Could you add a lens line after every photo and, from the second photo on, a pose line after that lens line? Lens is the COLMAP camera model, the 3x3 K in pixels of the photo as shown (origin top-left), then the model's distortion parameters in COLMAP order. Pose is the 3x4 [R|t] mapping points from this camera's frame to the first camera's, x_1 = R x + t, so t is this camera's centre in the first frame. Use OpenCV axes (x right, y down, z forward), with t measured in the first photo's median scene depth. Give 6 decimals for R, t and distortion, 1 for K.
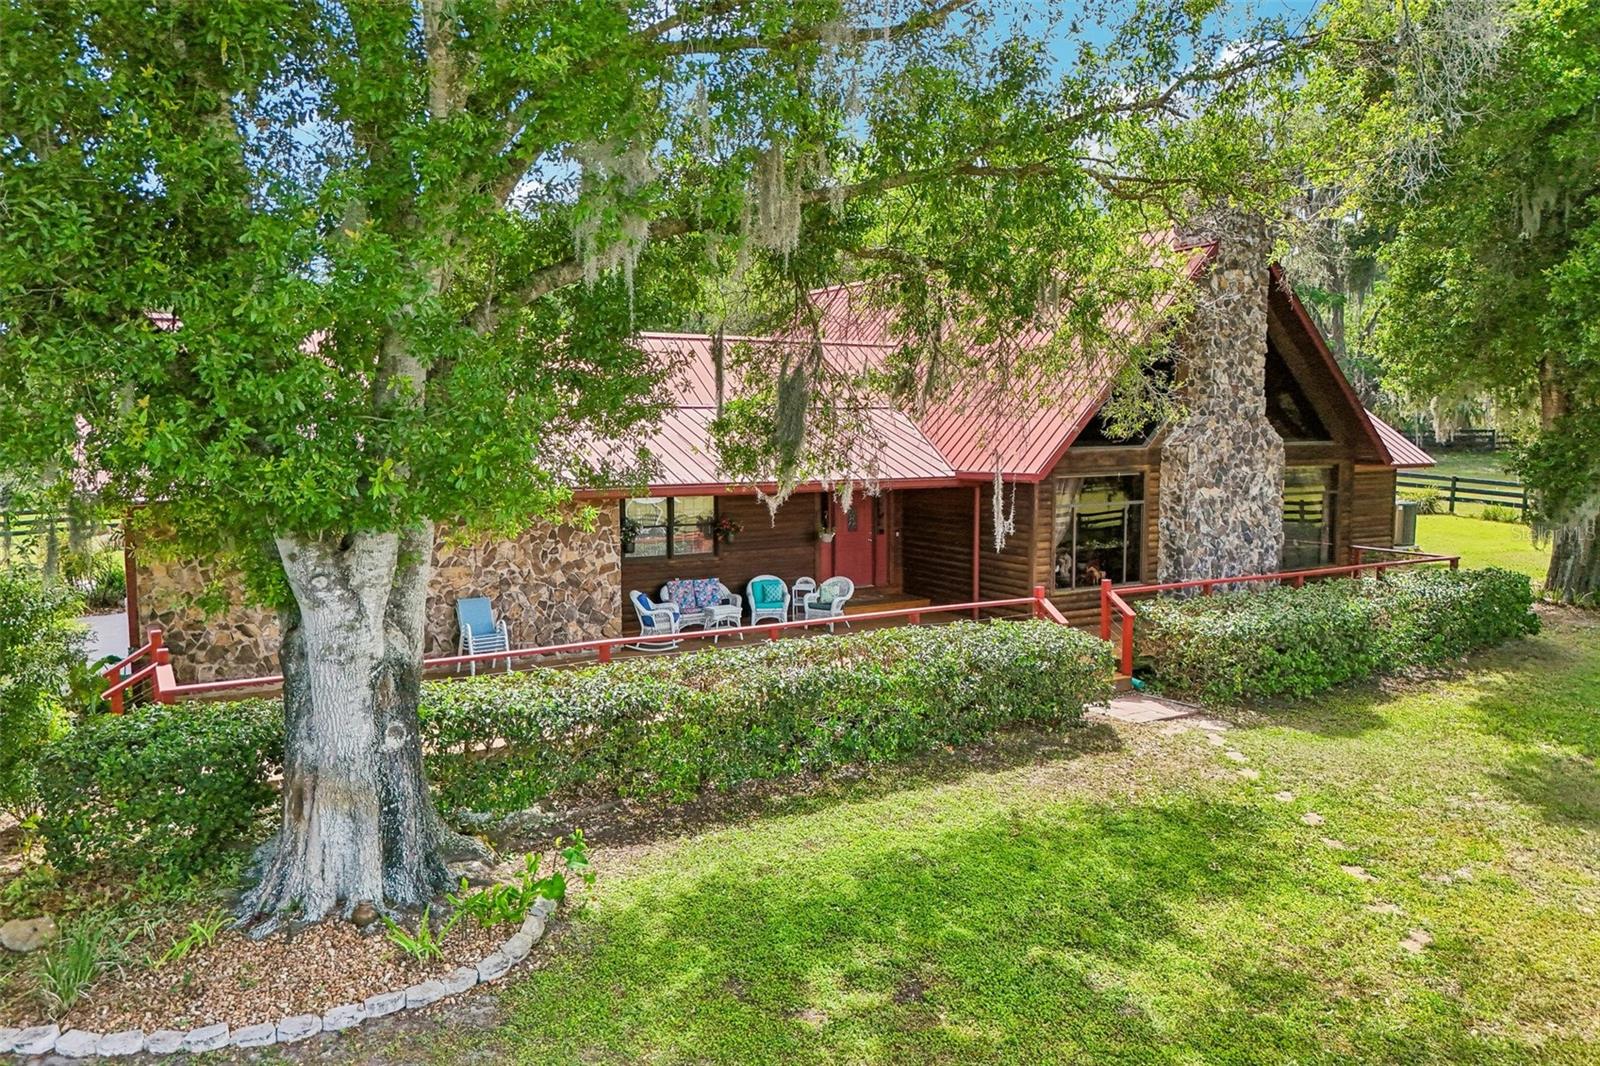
lens RADIAL K [[1176.8, 0, 803.6], [0, 1176.8, 529.5], [0, 0, 1]] dist [0.074272, -0.073604]
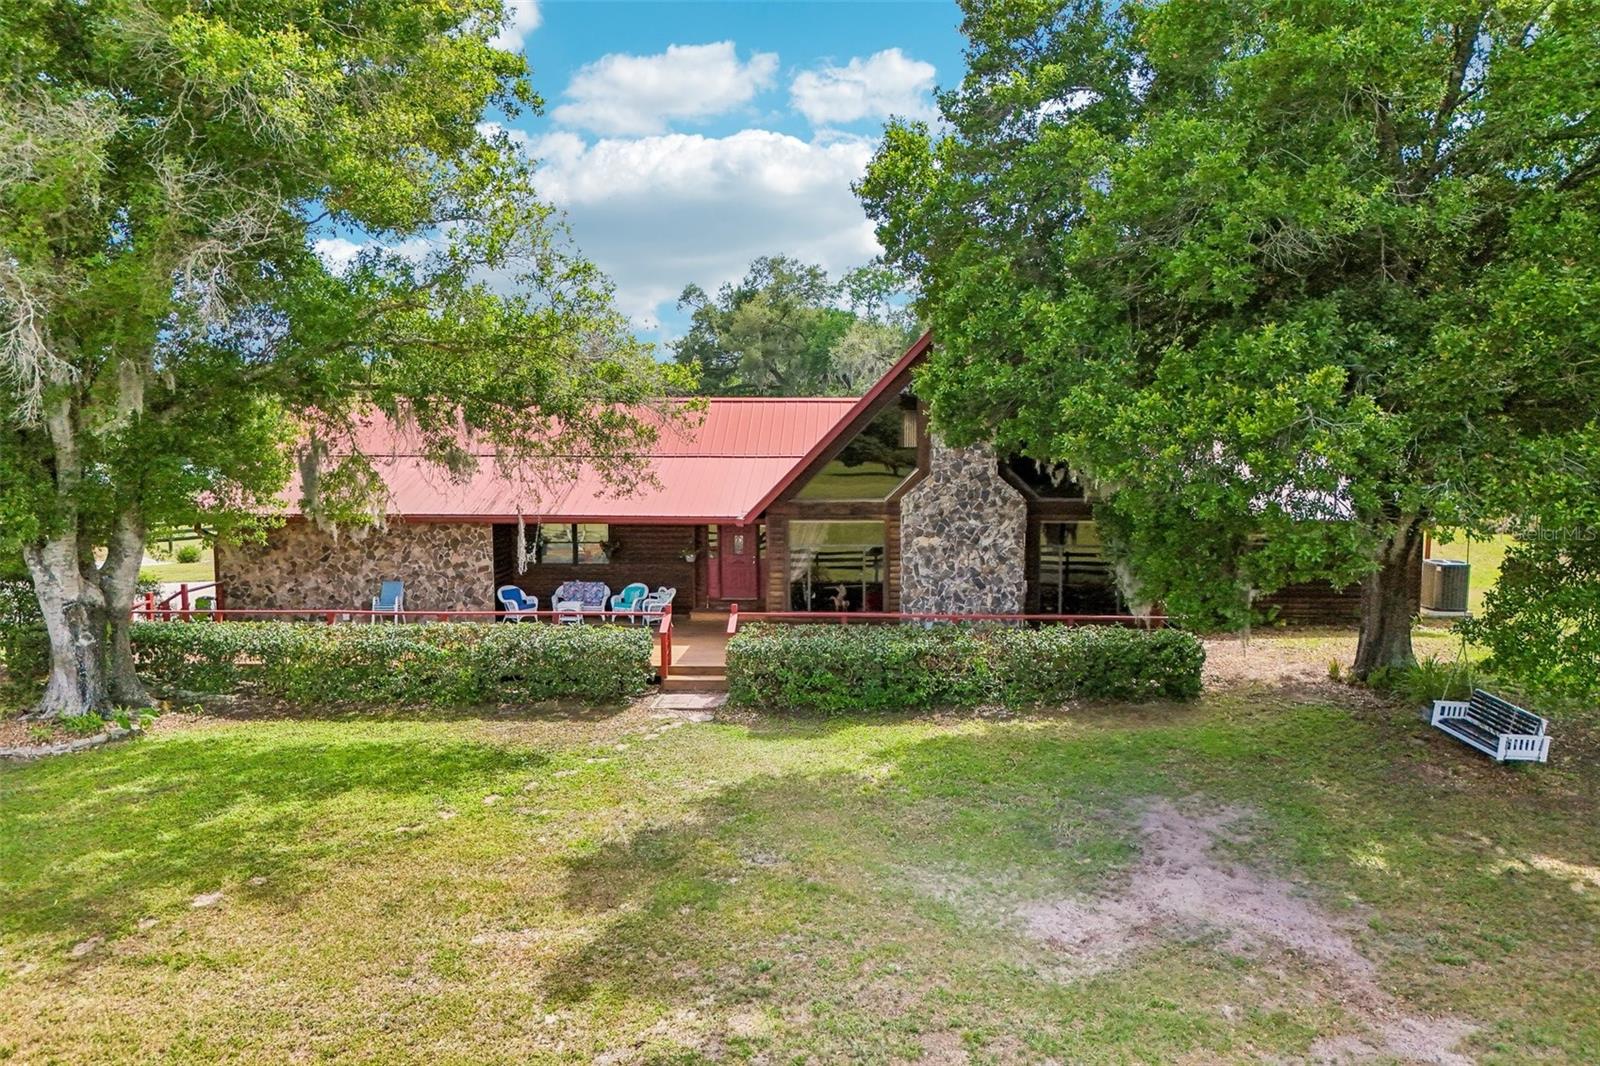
lens RADIAL K [[1176.8, 0, 803.6], [0, 1176.8, 529.5], [0, 0, 1]] dist [0.074272, -0.073604]
pose [[0.836900, 0.052506, -0.544831, 1.000391], [-0.052065, 0.998511, 0.016252, -0.063326], [0.544873, 0.014766, 0.838388, -0.037326]]
